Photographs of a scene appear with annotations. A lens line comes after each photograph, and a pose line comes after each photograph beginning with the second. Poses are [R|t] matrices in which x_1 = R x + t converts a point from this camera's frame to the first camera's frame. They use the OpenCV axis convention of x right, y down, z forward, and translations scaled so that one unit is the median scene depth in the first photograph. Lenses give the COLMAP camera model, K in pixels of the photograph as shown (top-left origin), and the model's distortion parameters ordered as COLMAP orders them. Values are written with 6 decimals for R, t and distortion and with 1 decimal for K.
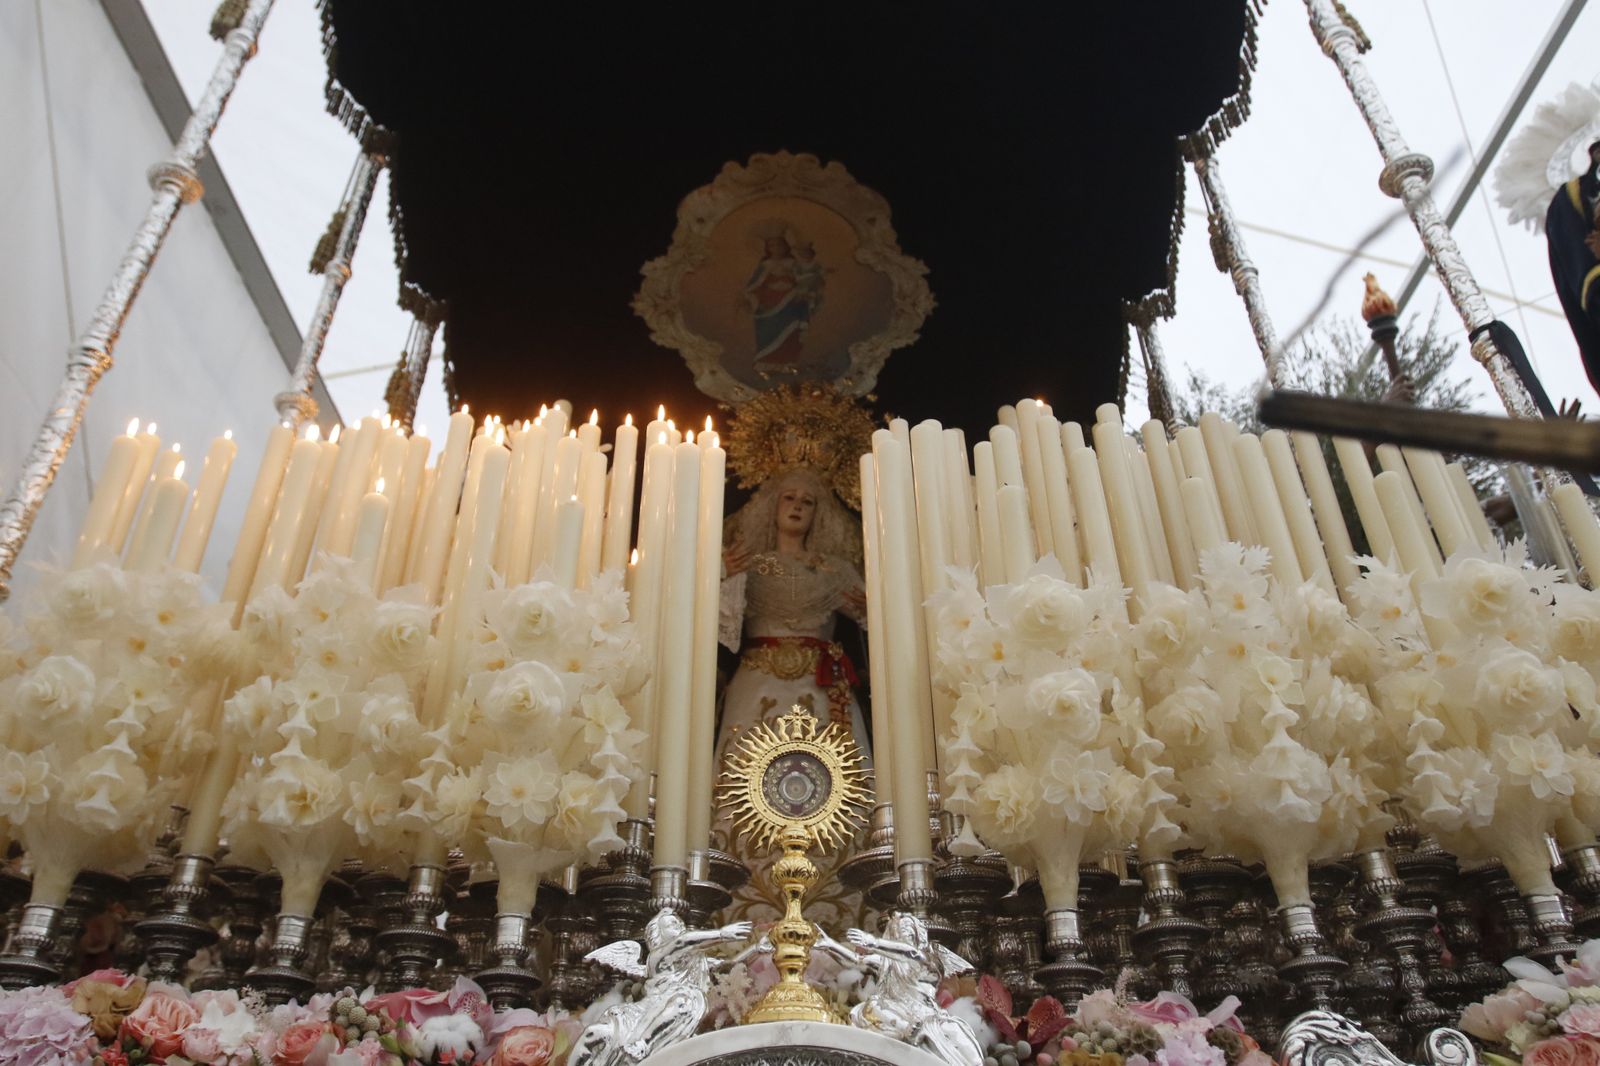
lens RADIAL K [[1174.4, 0, 800.0], [0, 1174.4, 533.0], [0, 0, 1]] dist [-0.091667, 0.053463]
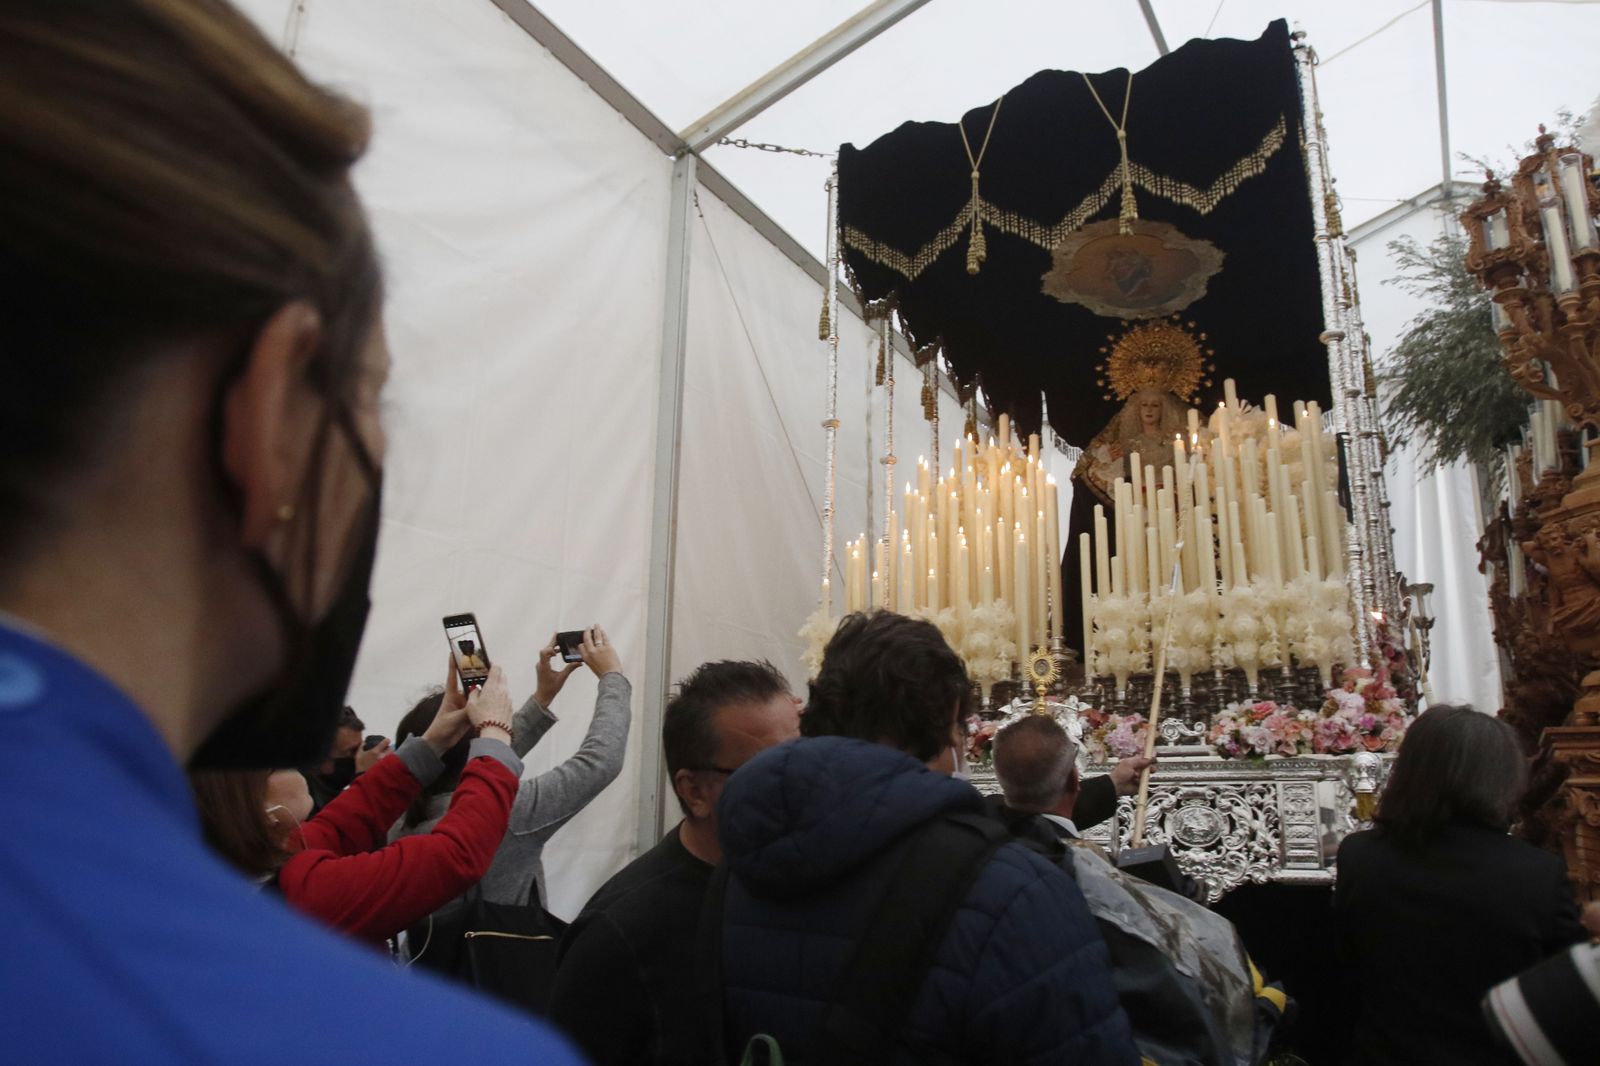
lens RADIAL K [[1174.4, 0, 800.0], [0, 1174.4, 533.0], [0, 0, 1]] dist [-0.091667, 0.053463]
pose [[0.866620, -0.101255, -0.488587, 0.372585], [0.253186, 0.933006, 0.255727, -0.422789], [0.429961, -0.345321, 0.834198, -0.743312]]
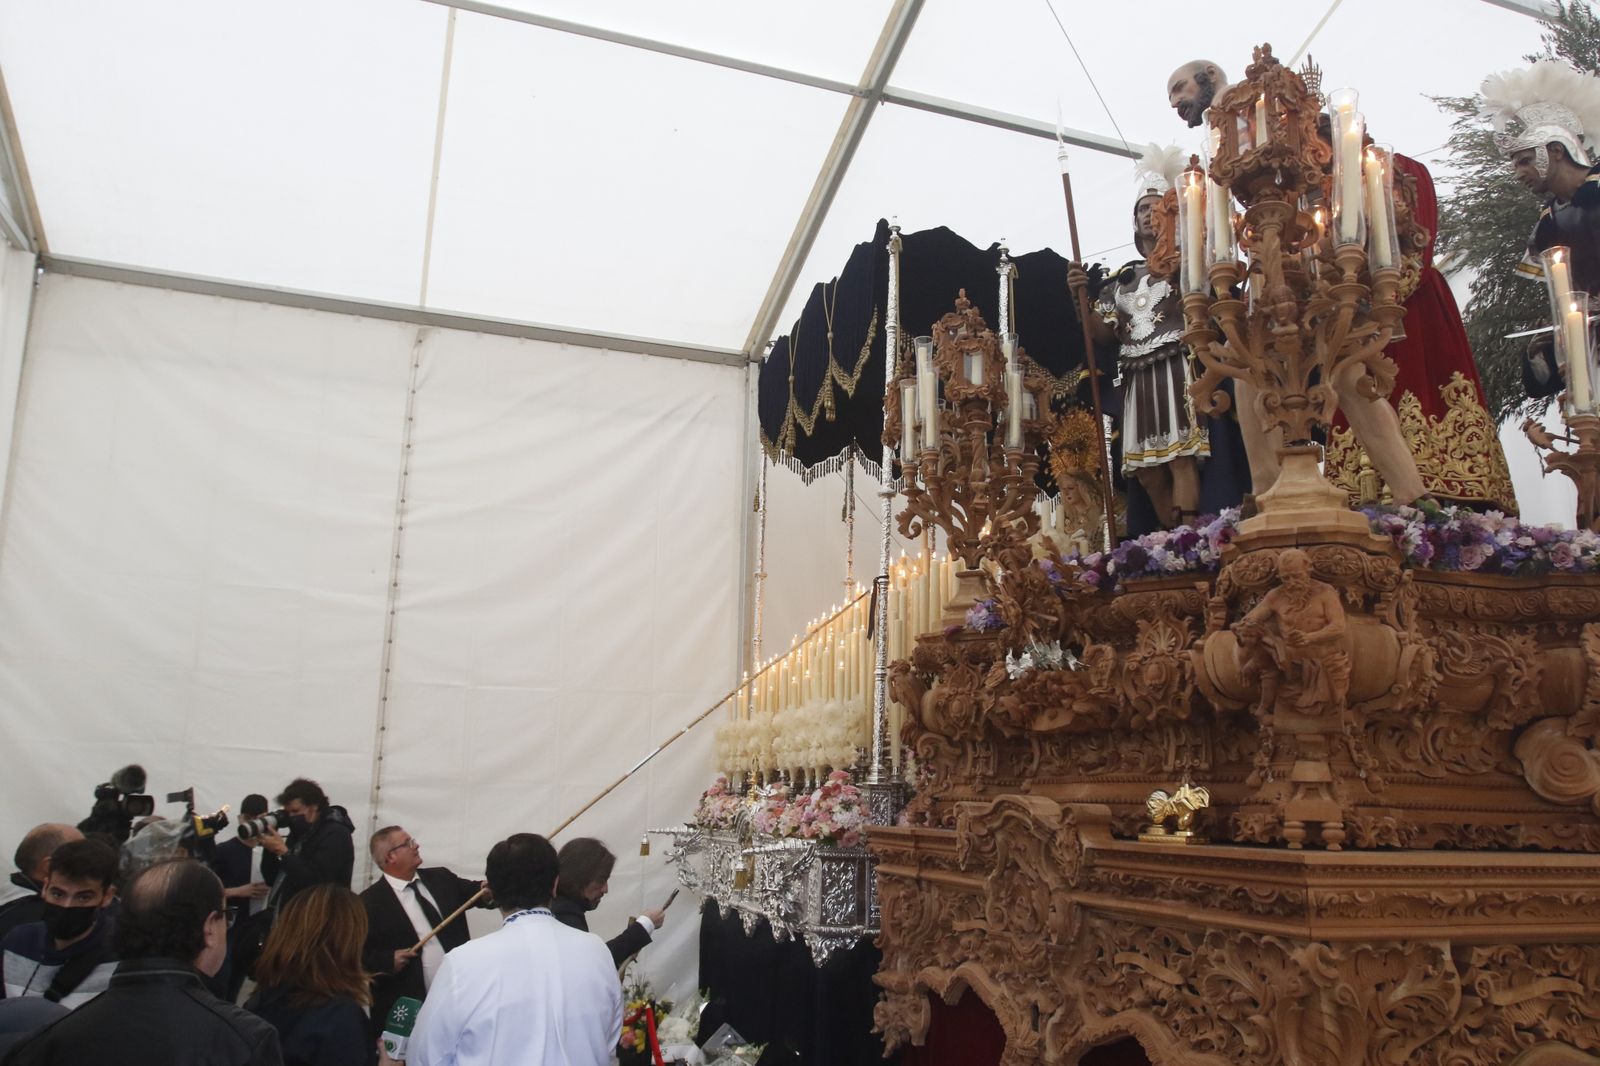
lens RADIAL K [[1174.4, 0, 800.0], [0, 1174.4, 533.0], [0, 0, 1]] dist [-0.091667, 0.053463]
pose [[0.298473, -0.197849, -0.933686, 1.649965], [0.511148, 0.859290, -0.018685, -0.153974], [0.806004, -0.471675, 0.357604, -0.095793]]
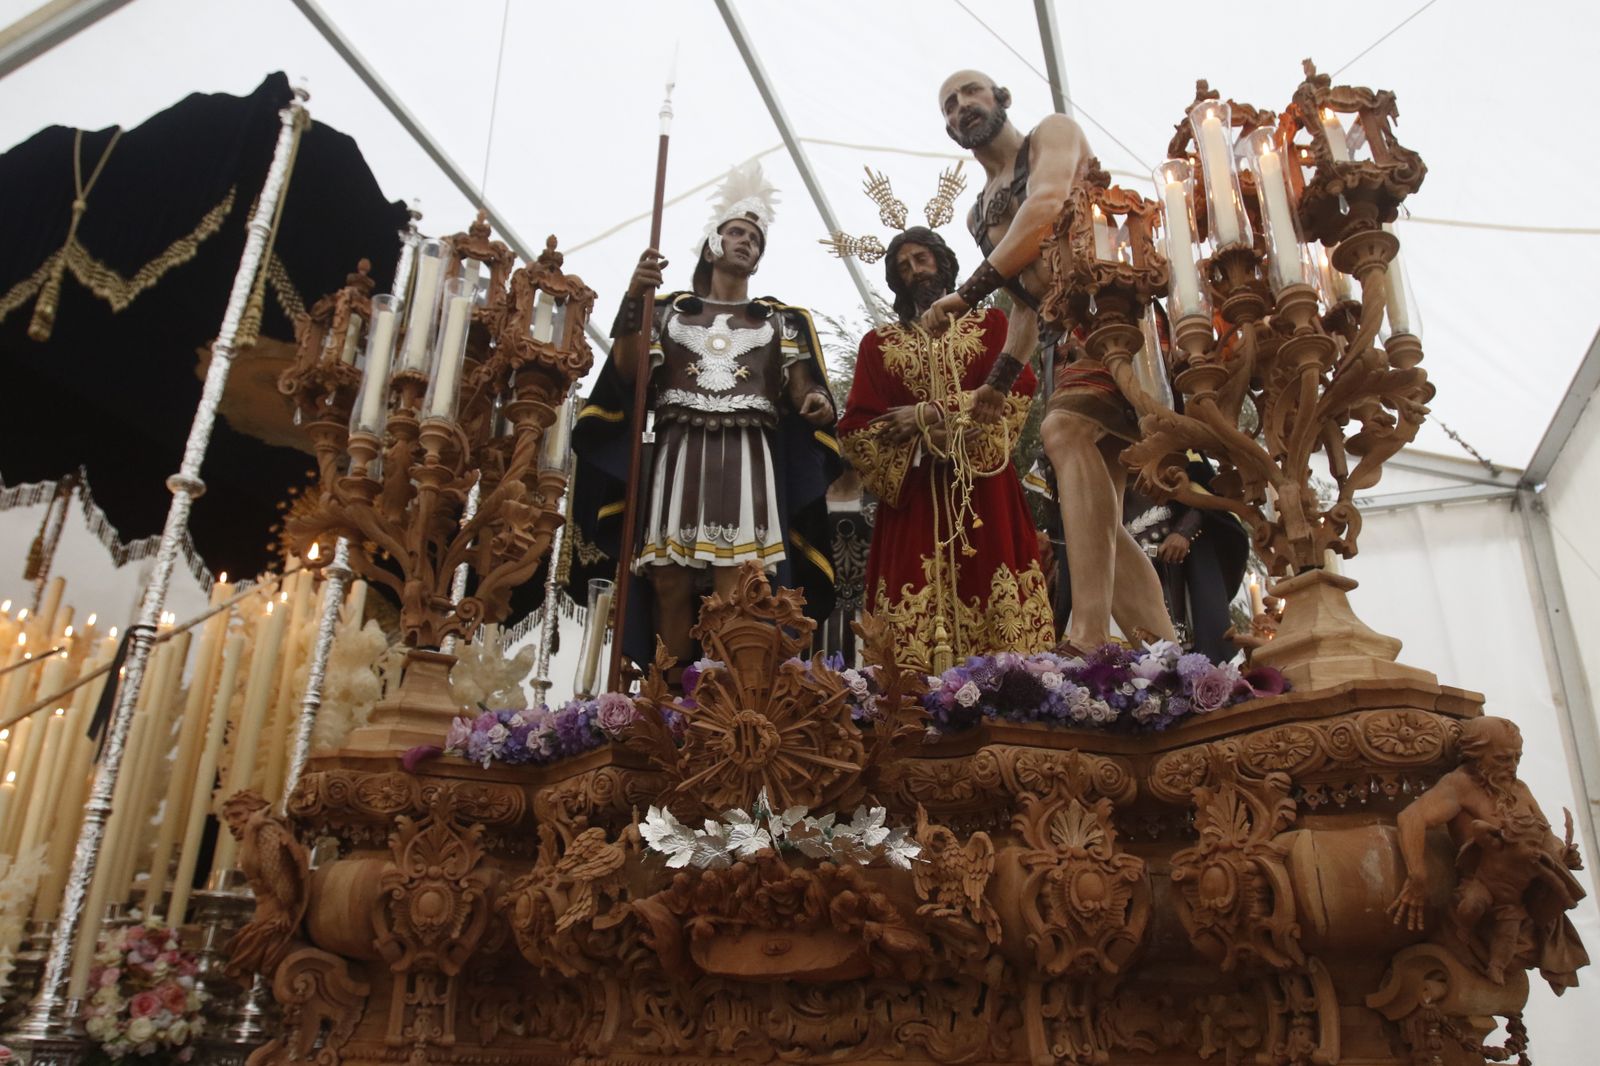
lens RADIAL K [[1174.4, 0, 800.0], [0, 1174.4, 533.0], [0, 0, 1]] dist [-0.091667, 0.053463]
pose [[0.942398, -0.108574, -0.316381, 0.957037], [0.163098, 0.974949, 0.151239, -0.187877], [0.292035, -0.194128, 0.936499, -0.090749]]
